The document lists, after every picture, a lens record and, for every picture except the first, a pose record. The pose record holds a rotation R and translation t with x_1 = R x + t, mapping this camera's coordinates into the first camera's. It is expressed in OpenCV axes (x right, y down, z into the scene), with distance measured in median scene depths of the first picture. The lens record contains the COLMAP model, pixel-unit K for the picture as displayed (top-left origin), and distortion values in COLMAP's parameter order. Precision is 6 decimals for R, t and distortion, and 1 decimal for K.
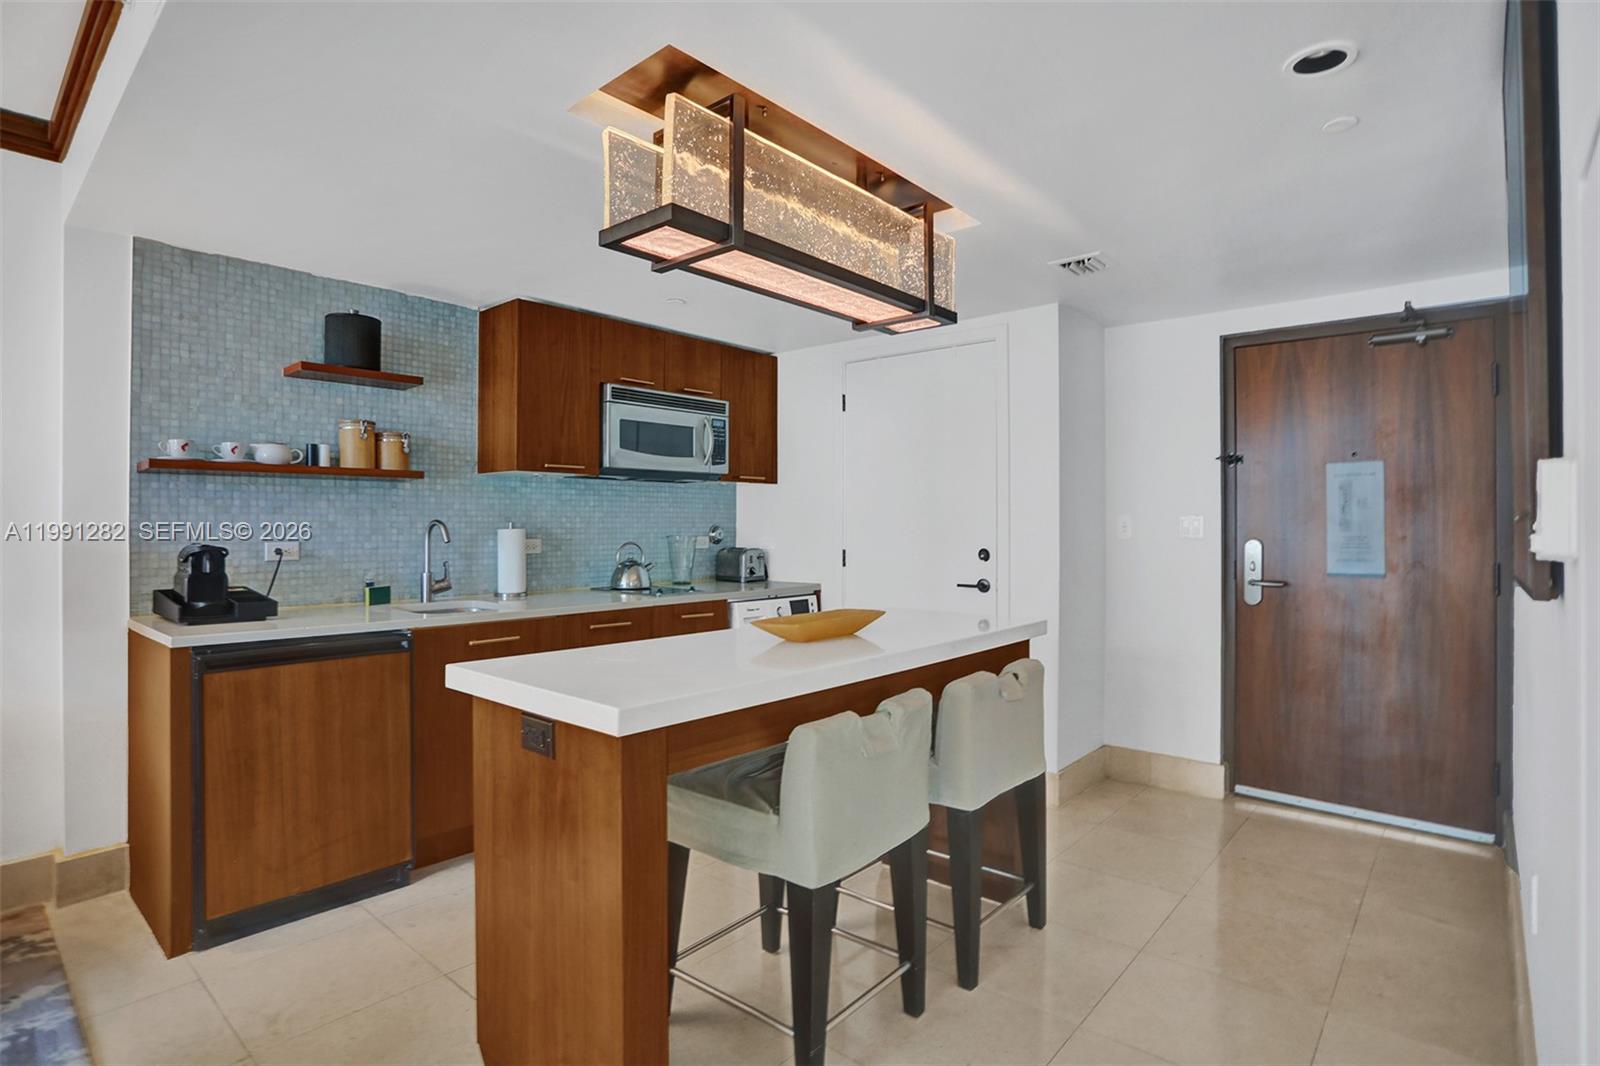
lens RADIAL K [[788.8, 0, 795.8], [0, 788.8, 517.4], [0, 0, 1]] dist [-0.059434, 0.025844]
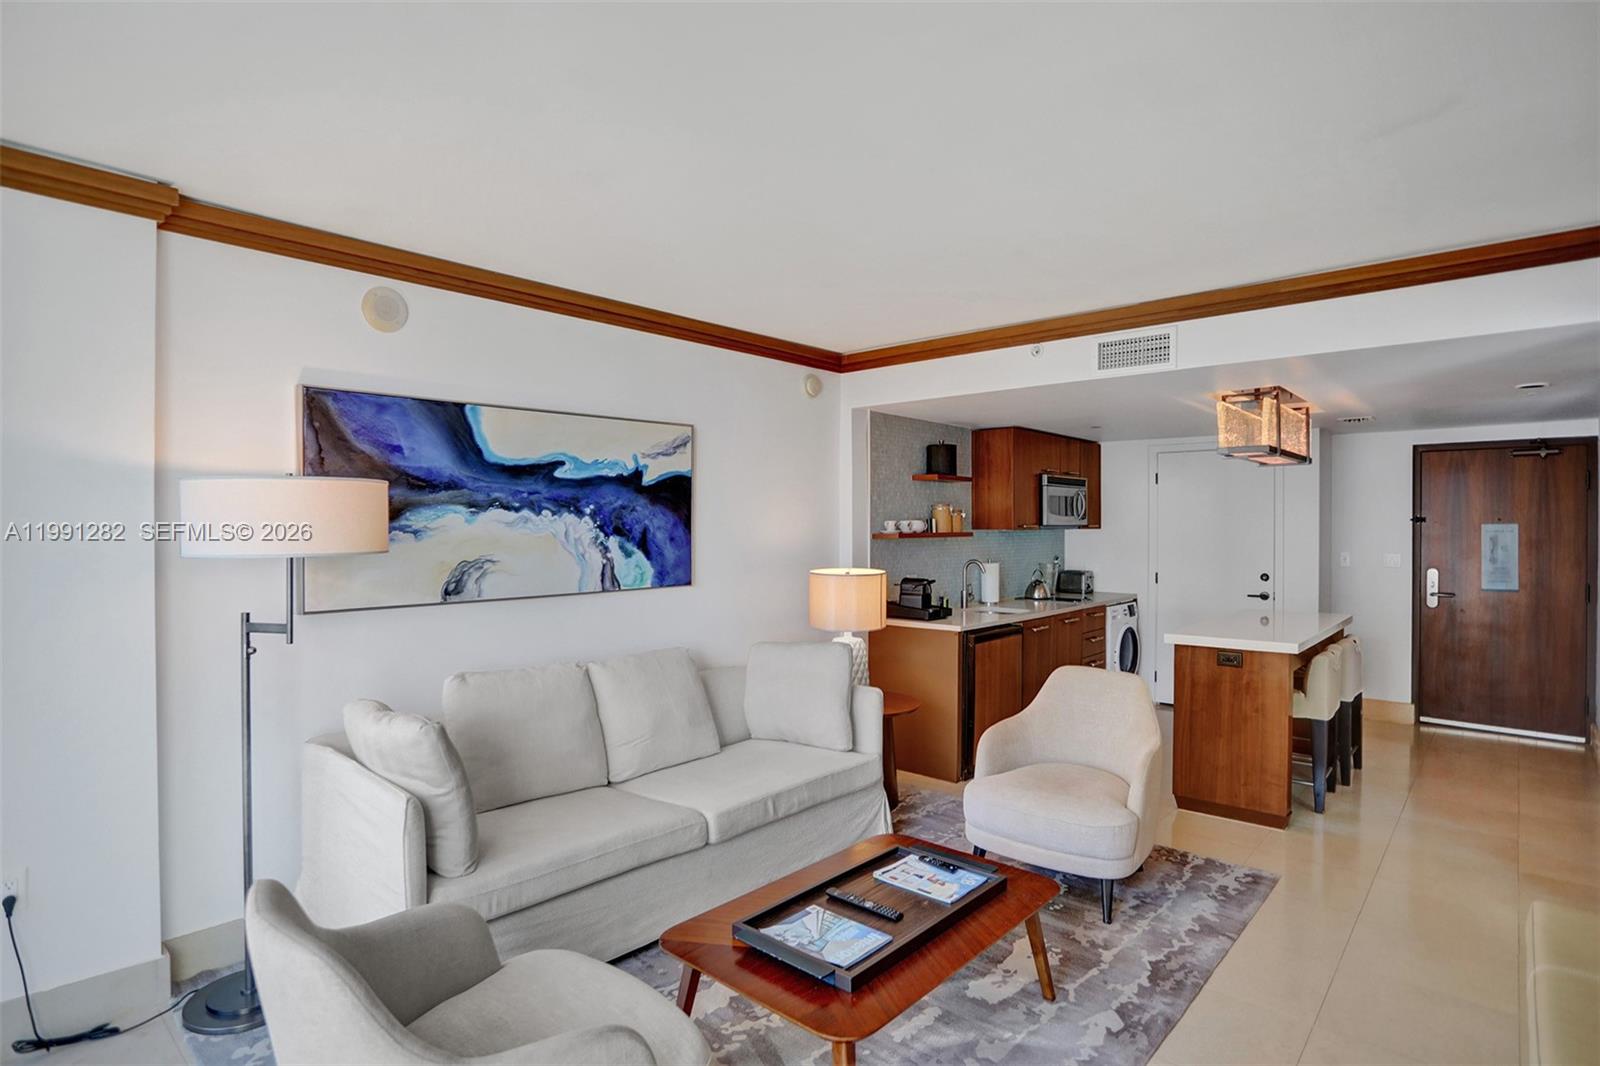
lens RADIAL K [[802.6, 0, 798.2], [0, 802.6, 529.6], [0, 0, 1]] dist [-0.058109, 0.025797]
pose [[0.999837, -0.001617, -0.018000, -0.788562], [0.001837, 0.999923, 0.012235, -0.082559], [0.017979, -0.012266, 0.999763, -0.744187]]
